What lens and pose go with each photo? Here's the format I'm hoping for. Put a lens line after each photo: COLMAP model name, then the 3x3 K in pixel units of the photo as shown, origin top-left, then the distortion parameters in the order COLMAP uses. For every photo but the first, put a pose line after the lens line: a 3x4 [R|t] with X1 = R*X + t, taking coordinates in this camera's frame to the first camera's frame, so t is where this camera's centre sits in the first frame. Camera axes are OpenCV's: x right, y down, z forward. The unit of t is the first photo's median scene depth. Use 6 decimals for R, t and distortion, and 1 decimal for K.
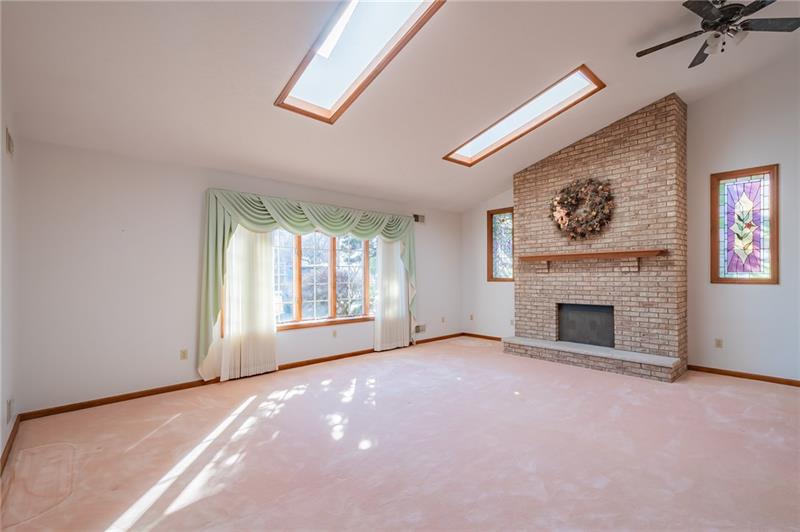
lens RADIAL K [[351.6, 0, 400.5], [0, 351.6, 276.9], [0, 0, 1]] dist [0.010903, -0.000637]
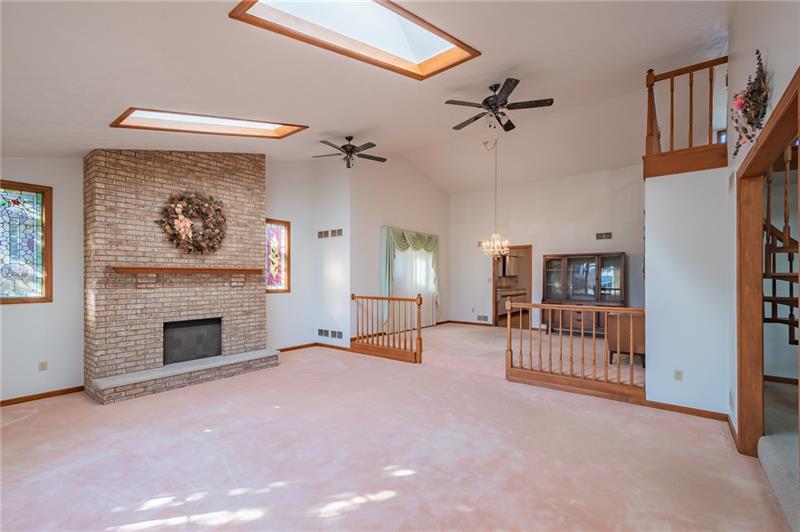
lens RADIAL K [[357.7, 0, 395.1], [0, 357.7, 280.0], [0, 0, 1]] dist [0.002313, -0.000031]
pose [[-0.165825, 0.000638, 0.986155, -0.573944], [0.007323, 0.999973, 0.000584, -0.029798], [-0.986128, 0.007318, -0.165825, 0.634776]]
